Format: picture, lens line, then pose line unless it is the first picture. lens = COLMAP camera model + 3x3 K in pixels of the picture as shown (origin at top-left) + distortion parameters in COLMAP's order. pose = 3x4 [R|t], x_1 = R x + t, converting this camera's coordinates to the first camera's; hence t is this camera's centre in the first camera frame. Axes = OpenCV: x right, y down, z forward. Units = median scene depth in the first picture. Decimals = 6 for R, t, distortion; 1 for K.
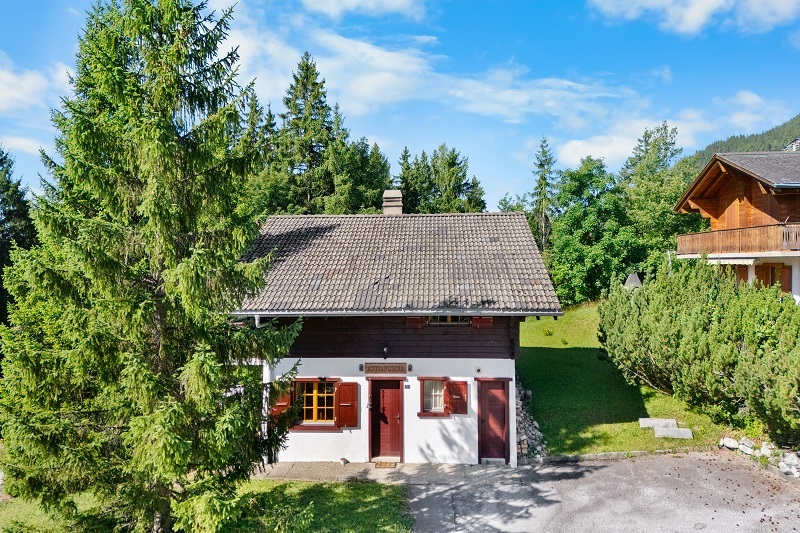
lens RADIAL K [[588.7, 0, 402.7], [0, 588.7, 265.2], [0, 0, 1]] dist [0.030124, -0.003250]
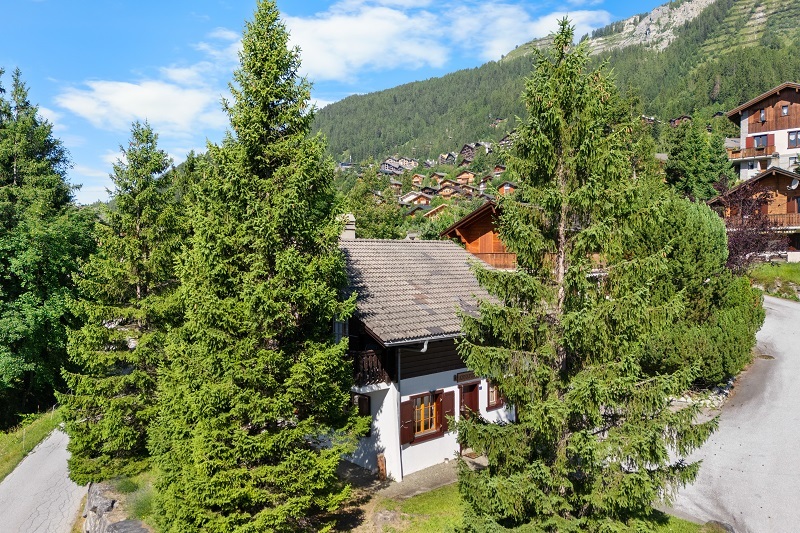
lens RADIAL K [[588.7, 0, 402.7], [0, 588.7, 265.2], [0, 0, 1]] dist [0.030124, -0.003250]
pose [[0.699840, -0.000247, 0.714300, -0.985164], [-0.002850, 0.999991, 0.003139, -0.054131], [-0.714294, -0.004233, 0.699833, 0.258089]]
